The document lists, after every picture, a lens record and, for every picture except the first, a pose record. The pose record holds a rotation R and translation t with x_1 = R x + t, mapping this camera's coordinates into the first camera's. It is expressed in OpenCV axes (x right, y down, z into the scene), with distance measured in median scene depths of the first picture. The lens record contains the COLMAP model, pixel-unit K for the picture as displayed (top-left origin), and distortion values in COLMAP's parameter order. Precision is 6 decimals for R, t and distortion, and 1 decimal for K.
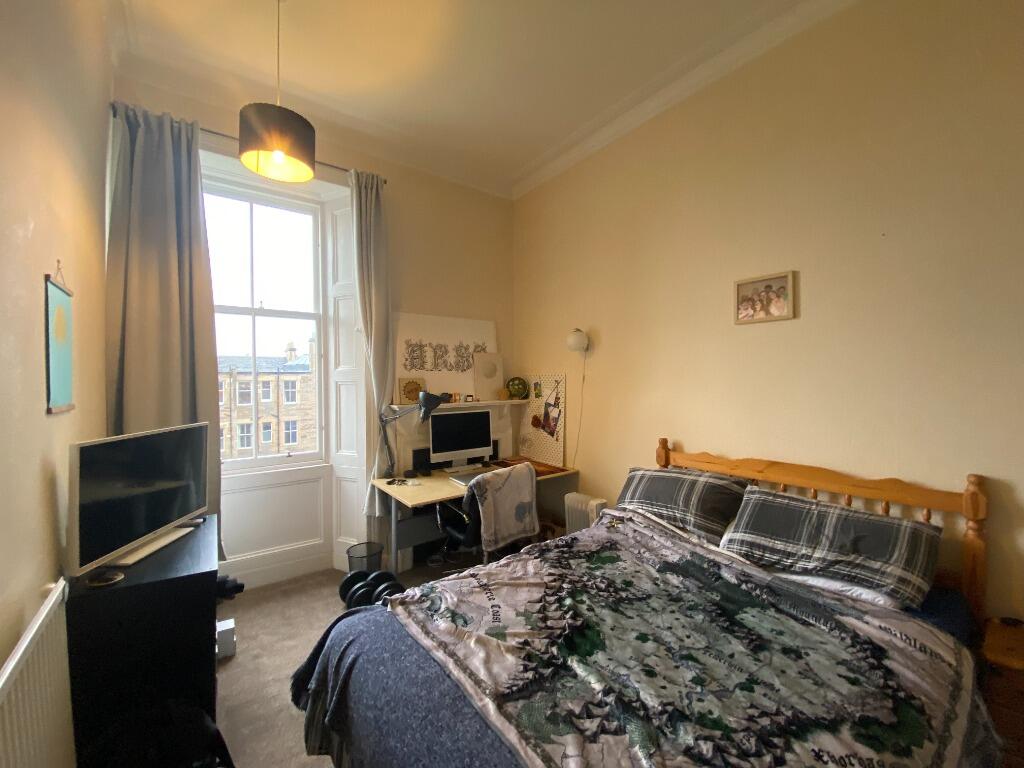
lens RADIAL K [[414.0, 0, 507.3], [0, 414.0, 382.1], [0, 0, 1]] dist [0.001320, 0.000033]
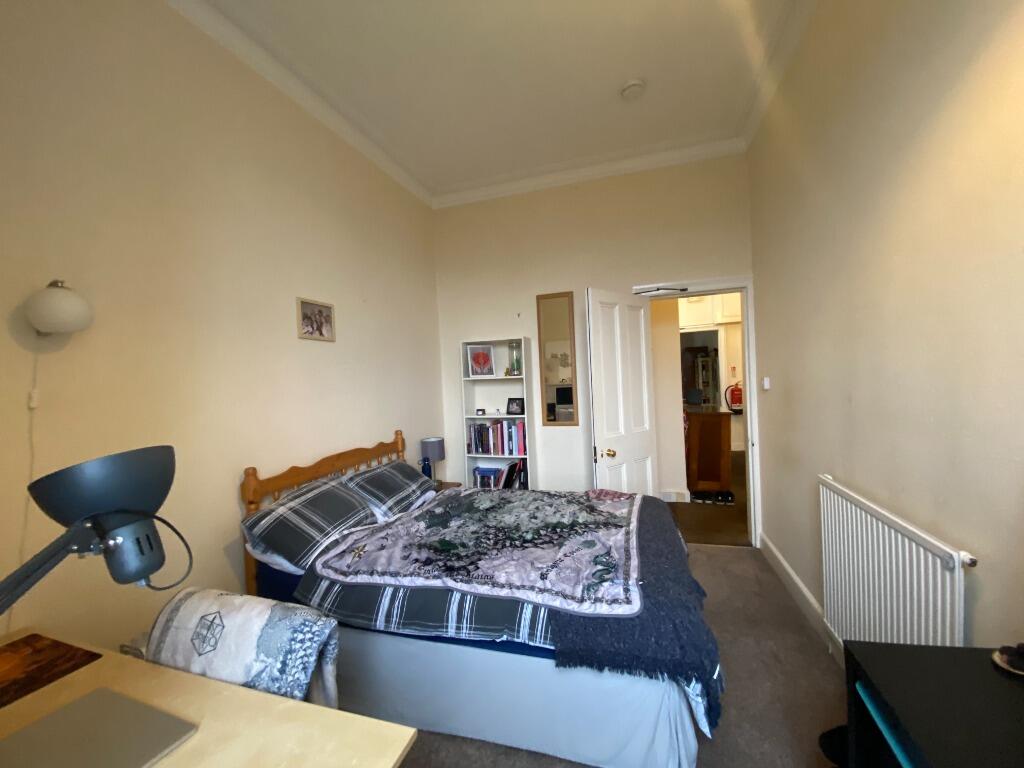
lens RADIAL K [[414.0, 0, 506.9], [0, 414.0, 388.6], [0, 0, 1]] dist [0.001320, 0.000033]
pose [[-0.588156, 0.019139, 0.808521, -0.797681], [0.066151, 0.997509, 0.024509, -0.001580], [-0.806038, 0.067900, -0.587956, 1.563918]]
